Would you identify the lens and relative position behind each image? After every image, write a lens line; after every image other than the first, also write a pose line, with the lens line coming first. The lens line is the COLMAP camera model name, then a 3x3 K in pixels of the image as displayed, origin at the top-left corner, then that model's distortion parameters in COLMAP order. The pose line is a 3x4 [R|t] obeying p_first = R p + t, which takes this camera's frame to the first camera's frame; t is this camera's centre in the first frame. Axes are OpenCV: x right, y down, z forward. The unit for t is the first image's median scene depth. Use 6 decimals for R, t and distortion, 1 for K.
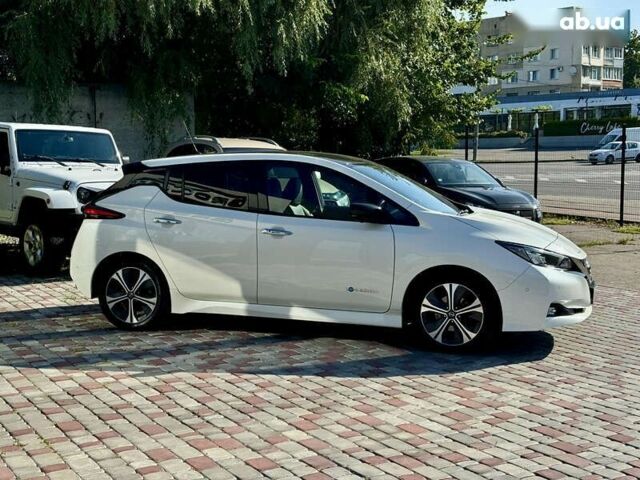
lens RADIAL K [[915.6, 0, 323.6], [0, 915.6, 242.0], [0, 0, 1]] dist [0.126356, 0.000000]
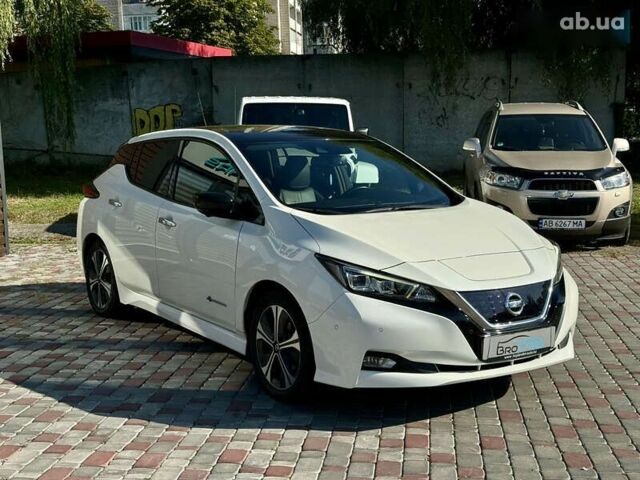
lens RADIAL K [[915.6, 0, 320.3], [0, 915.6, 238.0], [0, 0, 1]] dist [0.126356, 0.000000]
pose [[0.776392, 0.067281, -0.626649, 0.621890], [-0.045670, 0.997678, 0.050535, -0.047765], [0.628593, -0.010616, 0.777662, 0.447136]]
